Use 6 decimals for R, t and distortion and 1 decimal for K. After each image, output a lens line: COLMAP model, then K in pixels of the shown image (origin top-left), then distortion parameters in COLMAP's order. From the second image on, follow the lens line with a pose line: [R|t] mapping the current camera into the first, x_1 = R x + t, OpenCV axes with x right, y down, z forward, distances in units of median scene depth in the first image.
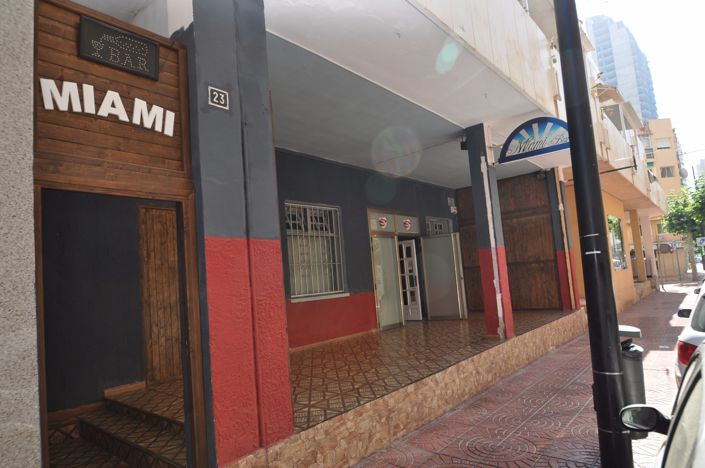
lens RADIAL K [[427.5, 0, 349.7], [0, 427.5, 244.6], [0, 0, 1]] dist [-0.028514, -0.000075]
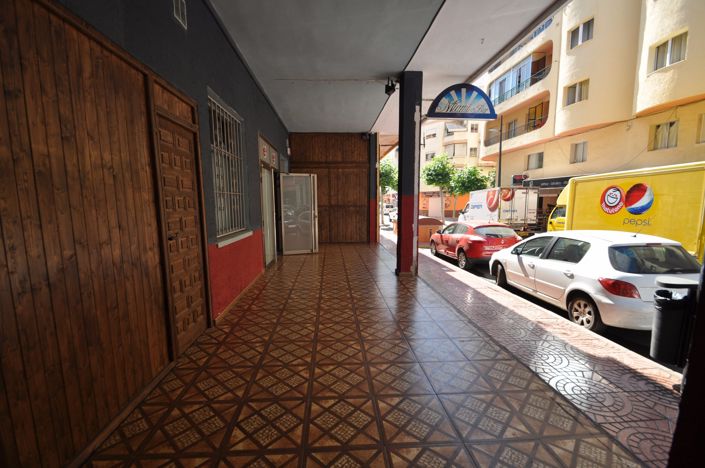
lens RADIAL K [[308.5, 0, 348.2], [0, 308.5, 242.9], [0, 0, 1]] dist [0.014740, -0.017709]
pose [[0.716878, -0.015185, 0.697033, -0.340466], [-0.112398, 0.984168, 0.137038, 0.038515], [-0.688078, -0.176585, 0.703822, 0.522770]]
